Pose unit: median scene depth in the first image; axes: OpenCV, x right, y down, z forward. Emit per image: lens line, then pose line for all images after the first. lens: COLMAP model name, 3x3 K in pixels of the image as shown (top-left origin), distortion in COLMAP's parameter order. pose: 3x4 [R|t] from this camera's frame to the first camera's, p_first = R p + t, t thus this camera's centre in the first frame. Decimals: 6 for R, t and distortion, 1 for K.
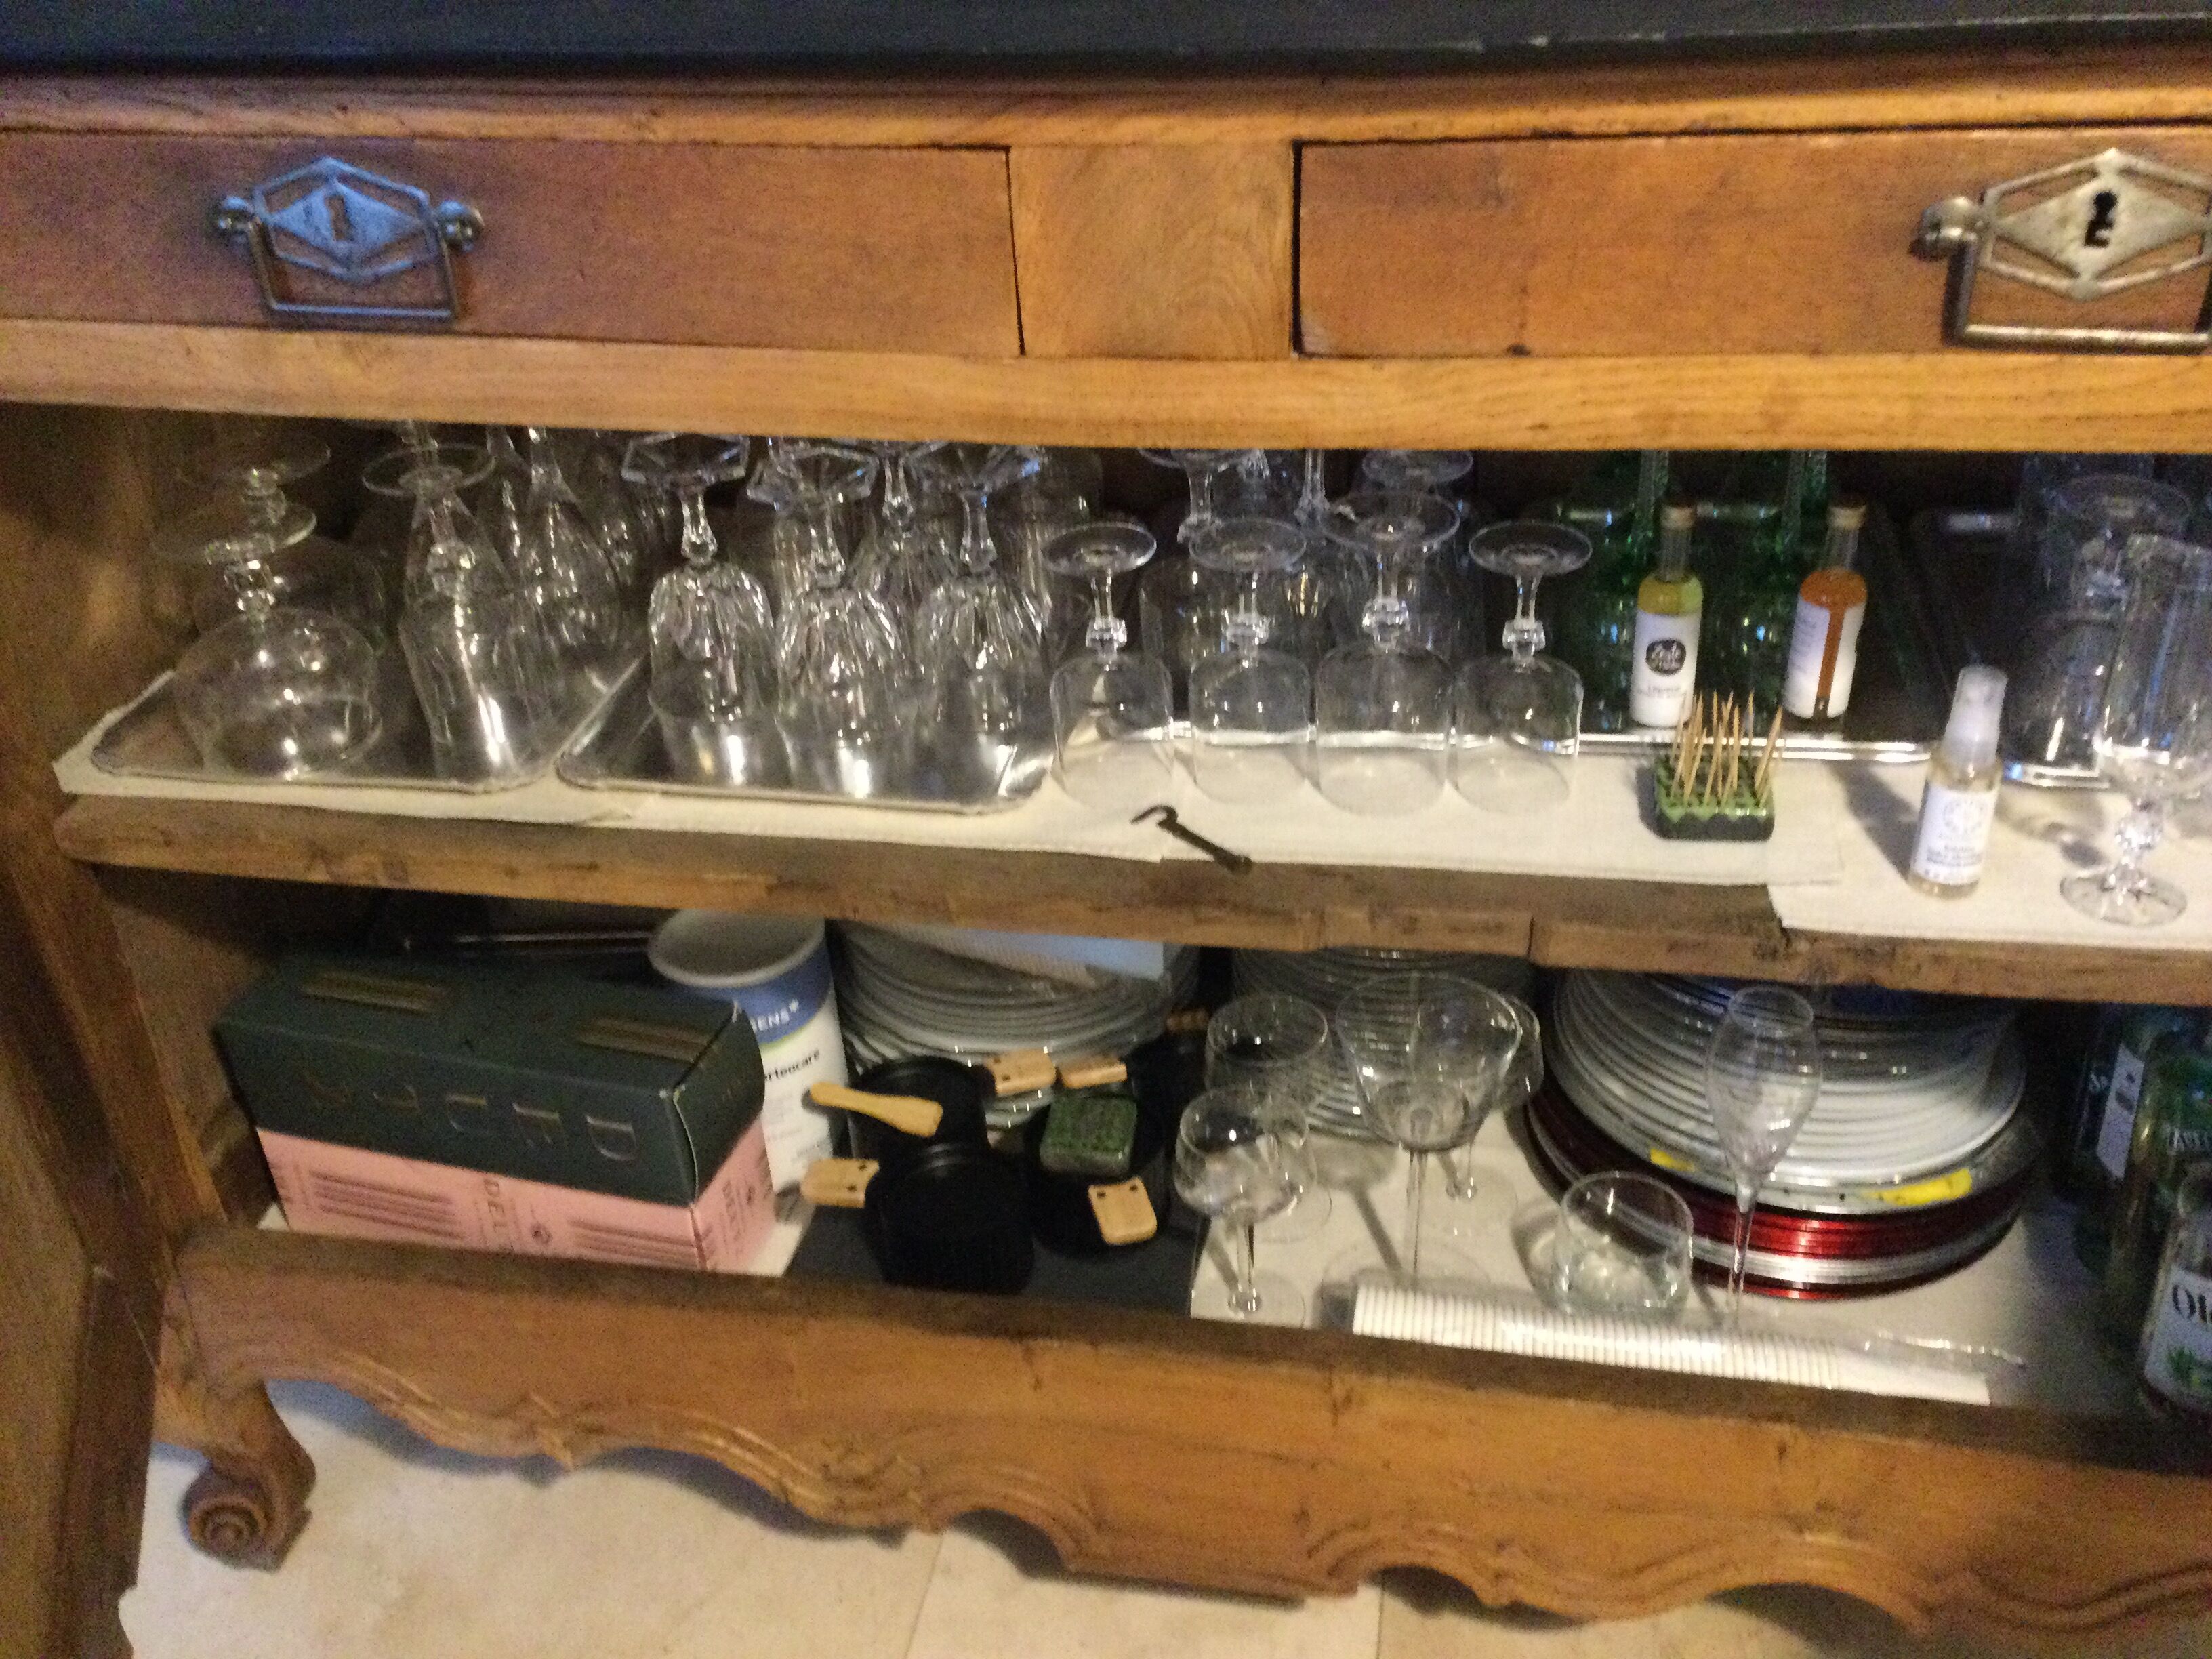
lens RADIAL K [[2014.4, 0, 1096.5], [0, 2014.4, 824.3], [0, 0, 1]] dist [0.050406, -0.082309]
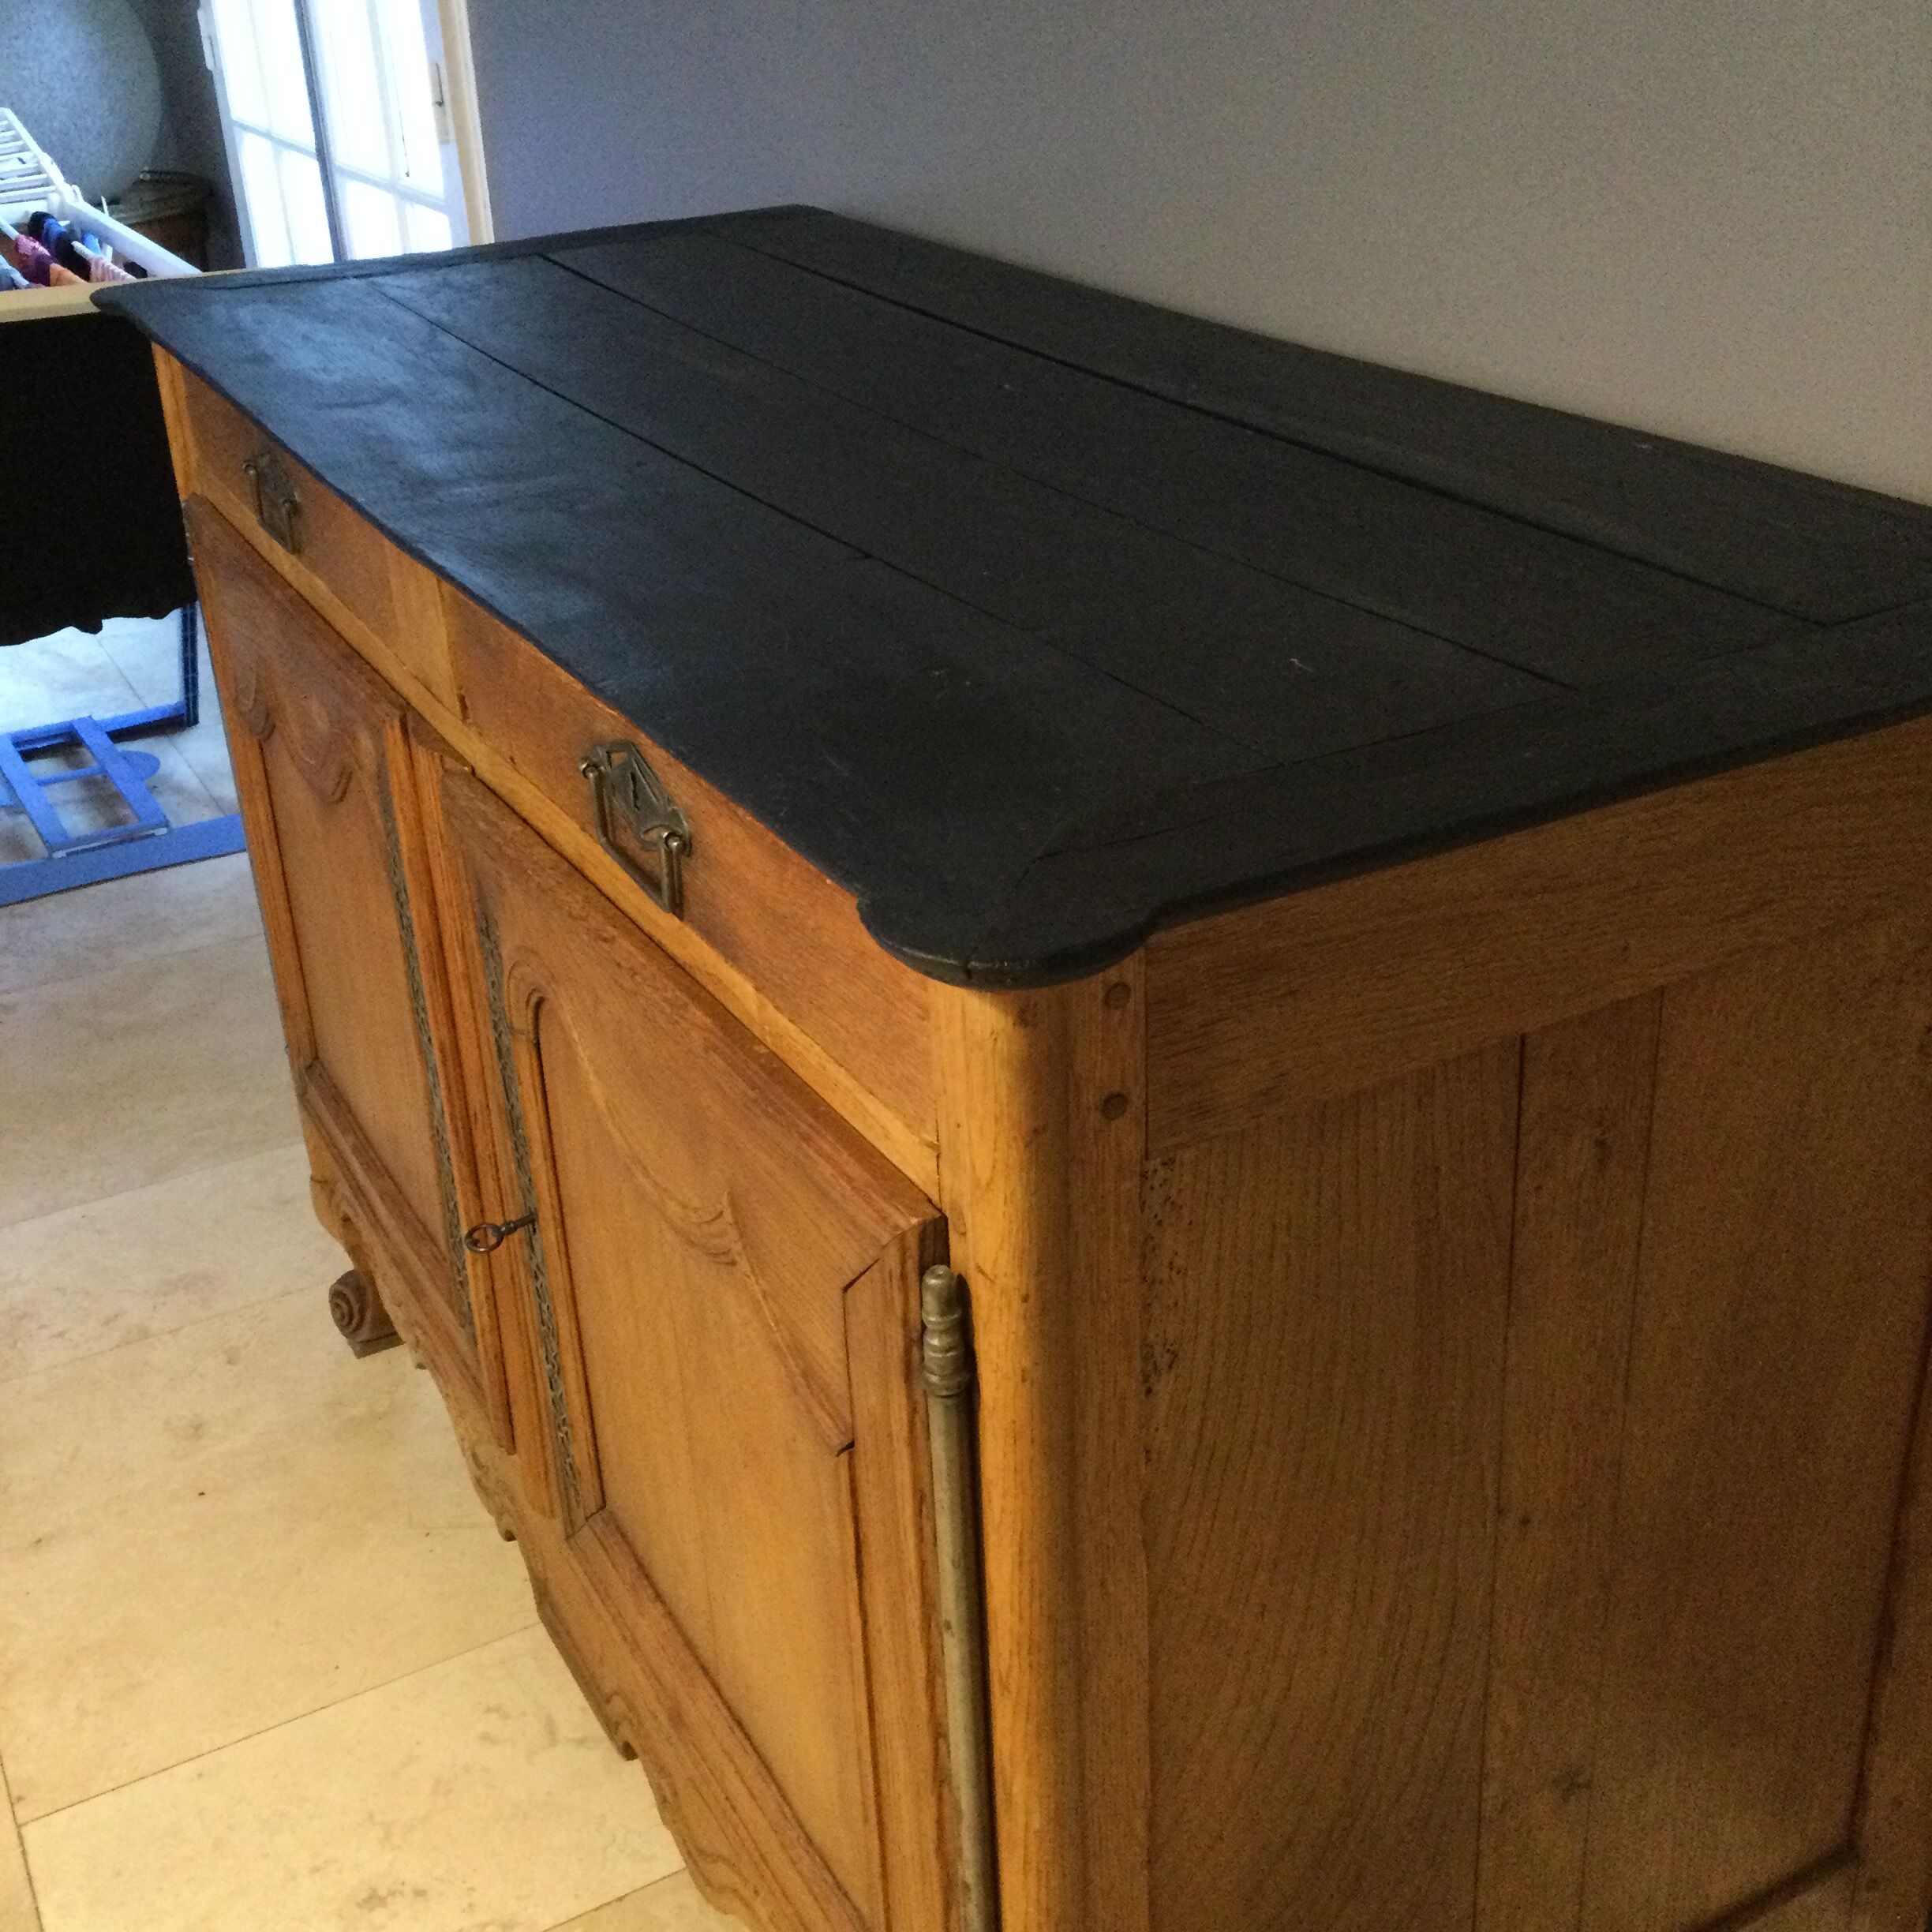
lens RADIAL K [[2350.6, 0, 946.5], [0, 2350.6, 970.9], [0, 0, 1]] dist [0.071760, 0.000000]
pose [[0.631693, 0.370427, -0.680991, 1.480194], [-0.406675, 0.906217, 0.115704, -0.395279], [0.659985, 0.203852, 0.723094, 0.038836]]
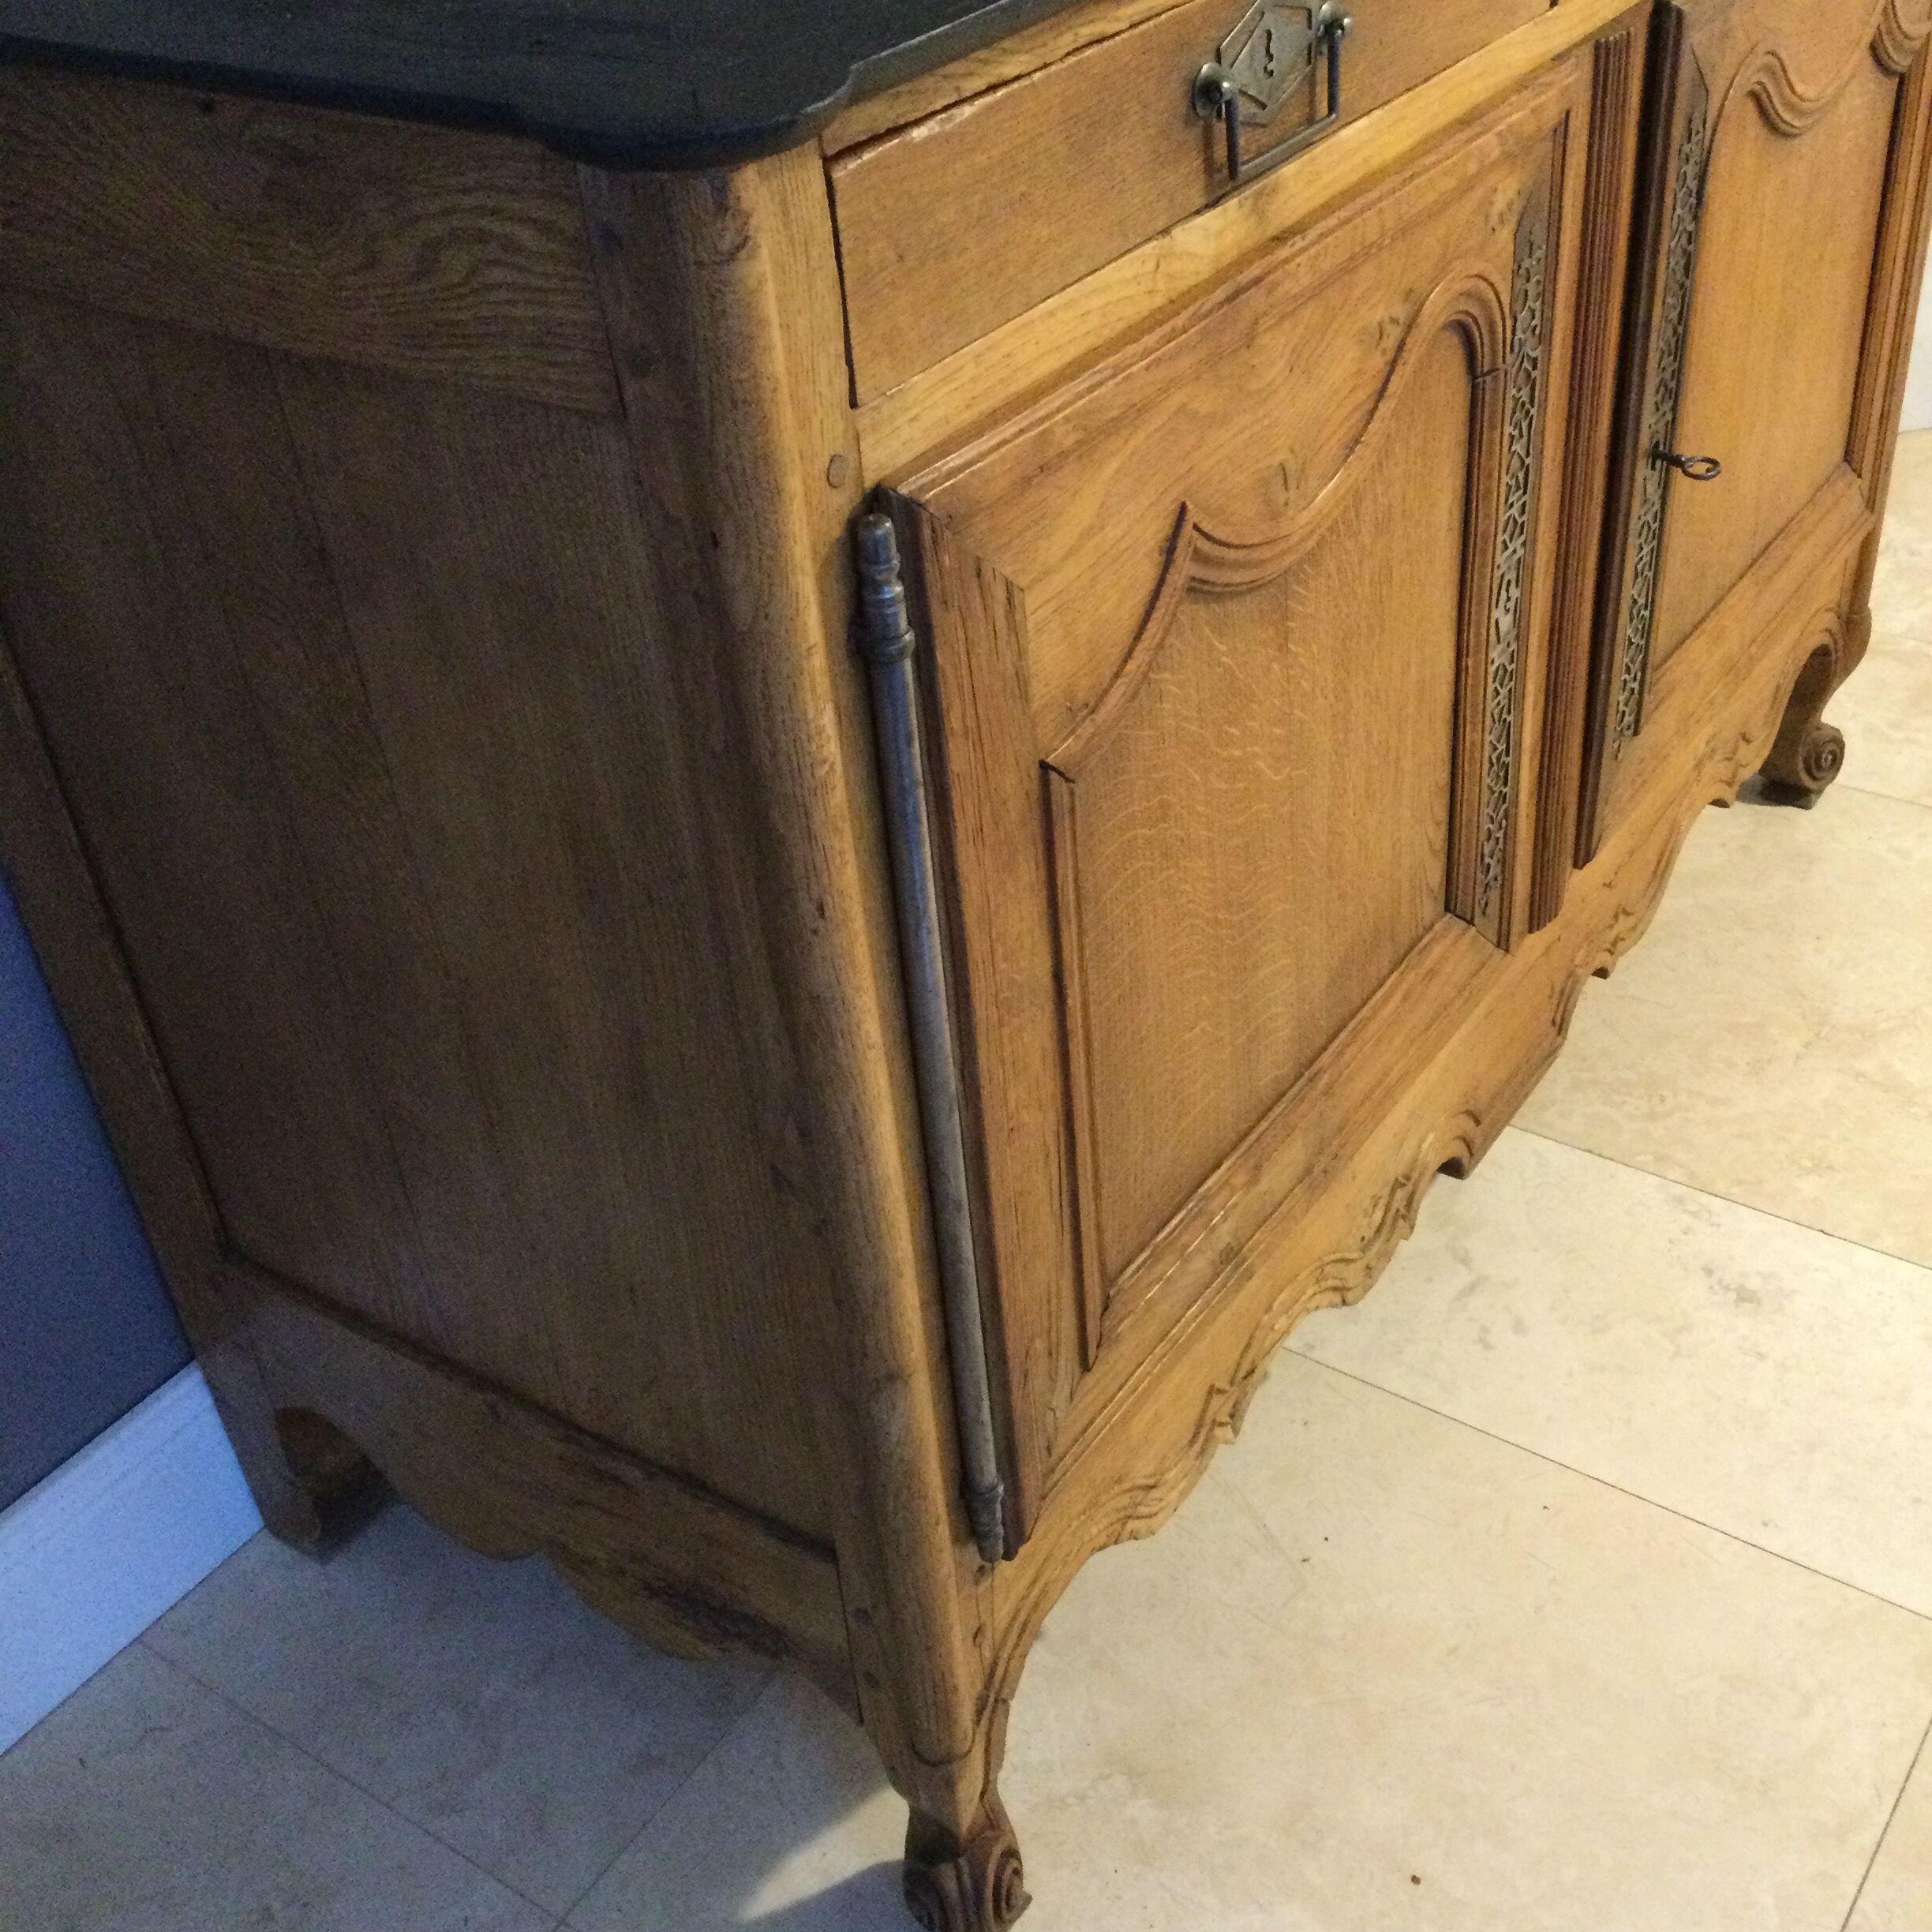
lens RADIAL K [[2350.6, 0, 977.3], [0, 2350.6, 976.2], [0, 0, 1]] dist [0.071760, 0.000000]
pose [[0.405697, -0.518417, 0.752764, -1.585117], [0.532335, 0.803503, 0.266462, -0.332097], [-0.742987, 0.292620, 0.601951, 0.557185]]
